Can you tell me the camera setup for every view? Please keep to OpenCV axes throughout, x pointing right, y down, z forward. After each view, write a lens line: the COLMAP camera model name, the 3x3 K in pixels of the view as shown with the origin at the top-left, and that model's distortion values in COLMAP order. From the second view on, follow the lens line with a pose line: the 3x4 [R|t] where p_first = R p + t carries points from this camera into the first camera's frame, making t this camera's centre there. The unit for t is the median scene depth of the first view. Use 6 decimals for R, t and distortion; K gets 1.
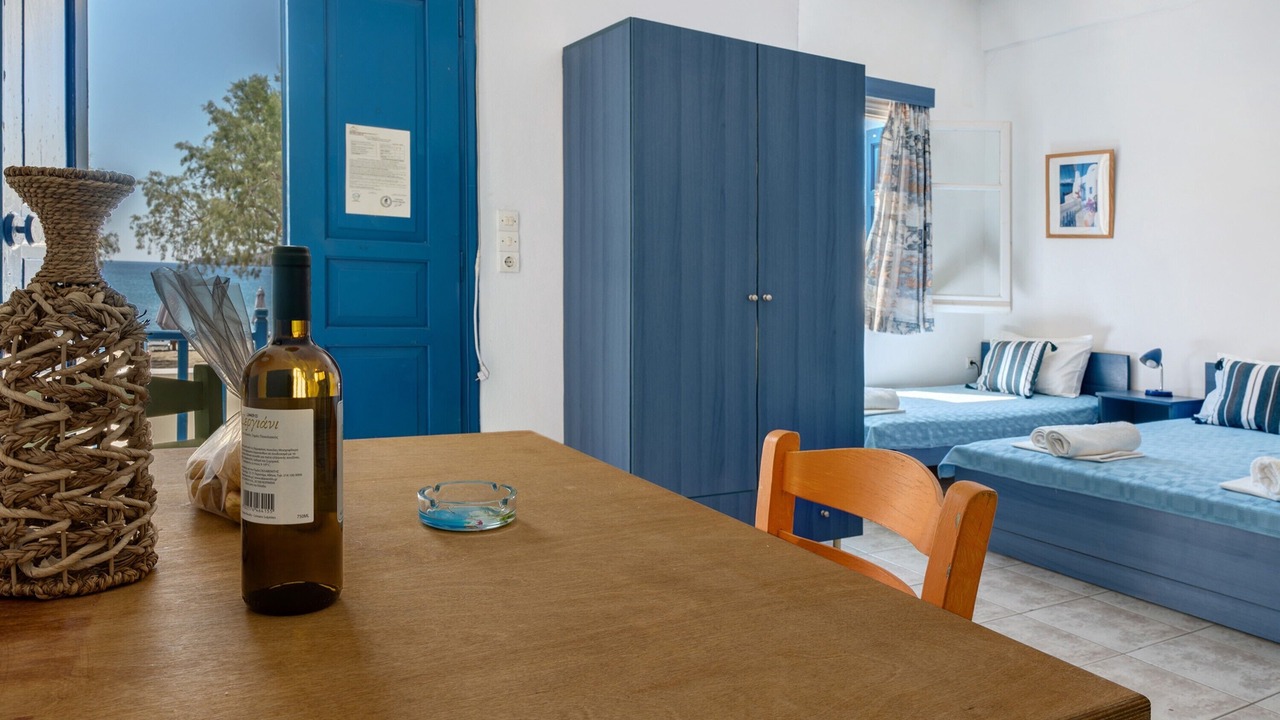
lens RADIAL K [[935.0, 0, 567.5], [0, 935.0, 274.0], [0, 0, 1]] dist [0.002710, -0.001375]
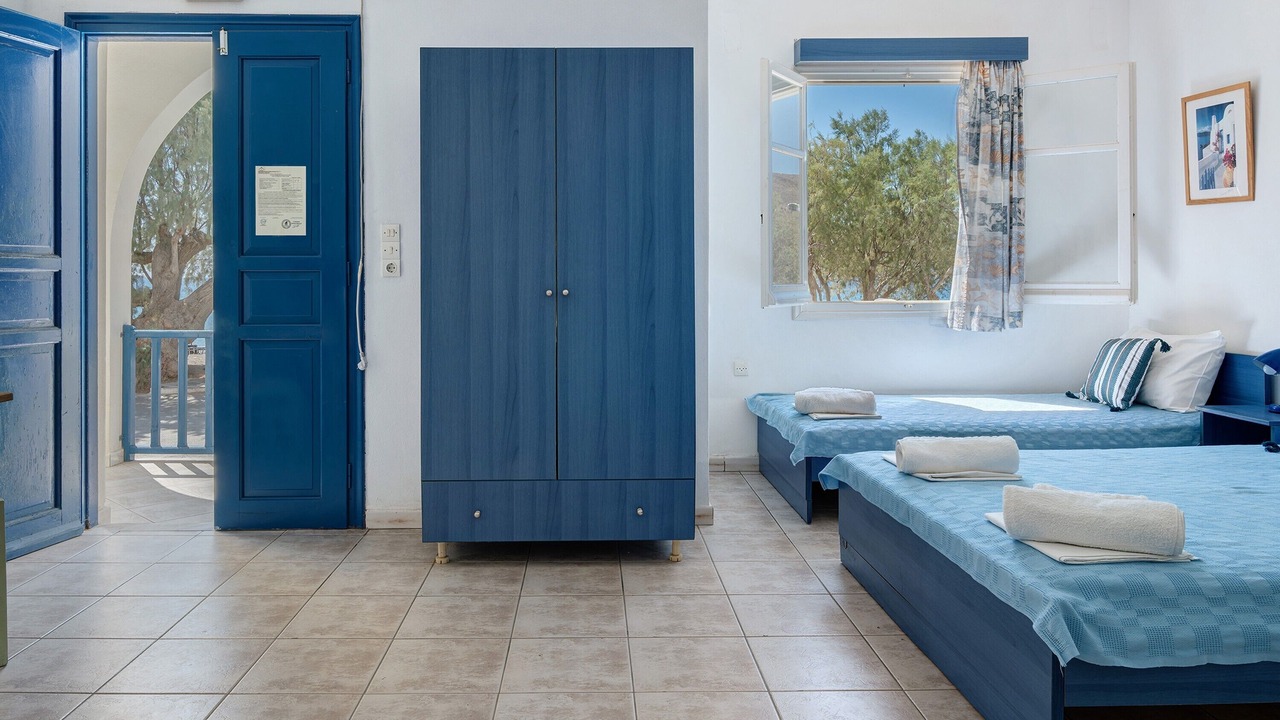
lens RADIAL K [[925.4, 0, 582.4], [0, 925.4, 260.5], [0, 0, 1]] dist [-0.000801, -0.001081]
pose [[0.853255, -0.043522, -0.519674, 0.501513], [0.033077, 0.999022, -0.029358, 0.013428], [0.520443, 0.007860, 0.853860, 0.092770]]
